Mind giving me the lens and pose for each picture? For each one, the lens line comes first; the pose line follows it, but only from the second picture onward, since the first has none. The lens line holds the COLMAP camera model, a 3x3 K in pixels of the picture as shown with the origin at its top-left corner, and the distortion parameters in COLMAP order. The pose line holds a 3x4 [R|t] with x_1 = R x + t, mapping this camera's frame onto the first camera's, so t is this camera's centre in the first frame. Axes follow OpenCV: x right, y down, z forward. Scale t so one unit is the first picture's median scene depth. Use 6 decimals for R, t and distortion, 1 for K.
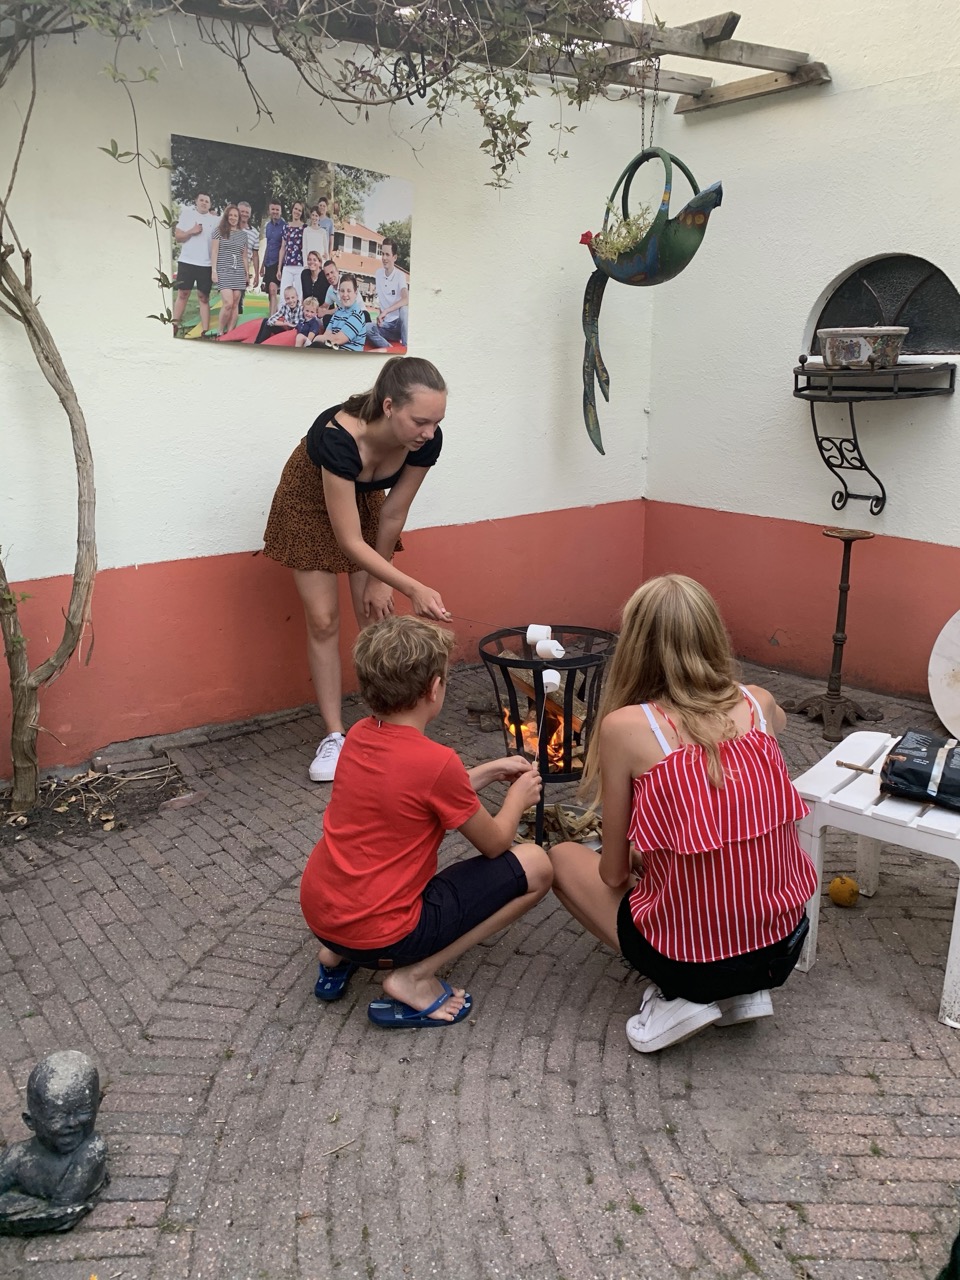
lens RADIAL K [[980.3, 0, 480.0], [0, 980.3, 640.0], [0, 0, 1]] dist [0.036394, -0.071413]
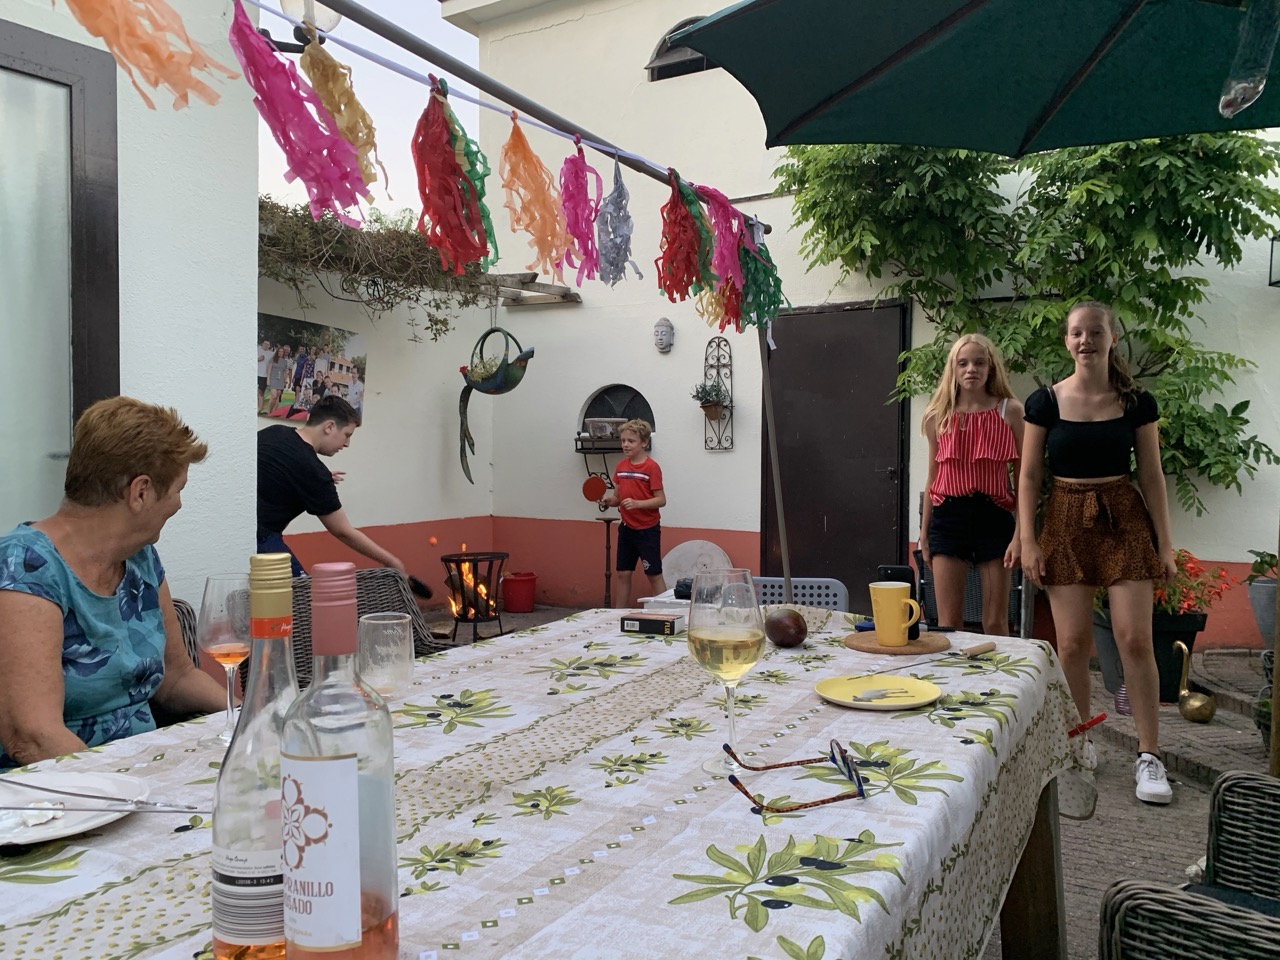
lens RADIAL K [[980.3, 0, 640.0], [0, 980.3, 480.0], [0, 0, 1]] dist [0.036394, -0.071413]
pose [[0.927521, 0.001438, 0.373769, -0.287769], [0.091337, 0.968803, -0.230385, 0.264470], [-0.362440, 0.247826, 0.898454, -0.771396]]
